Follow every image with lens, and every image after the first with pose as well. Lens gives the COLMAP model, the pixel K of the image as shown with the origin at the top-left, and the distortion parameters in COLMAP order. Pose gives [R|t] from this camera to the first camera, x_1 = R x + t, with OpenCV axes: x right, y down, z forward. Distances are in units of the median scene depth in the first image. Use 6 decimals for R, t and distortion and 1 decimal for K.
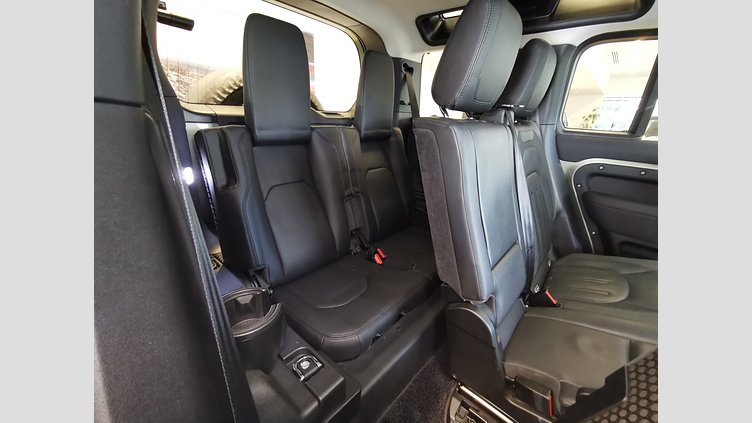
lens RADIAL K [[256.6, 0, 376.0], [0, 256.6, 211.5], [0, 0, 1]] dist [-0.000226, 0.000007]
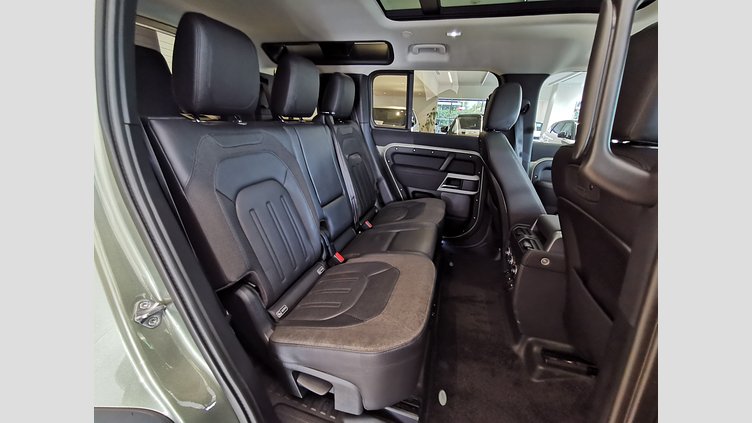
lens RADIAL K [[256.6, 0, 376.0], [0, 256.6, 211.5], [0, 0, 1]] dist [-0.000226, 0.000007]
pose [[0.909598, -0.150094, 0.387432, 0.053820], [0.145500, 0.988494, 0.041351, 0.140157], [-0.389180, 0.018758, 0.920971, -0.462774]]
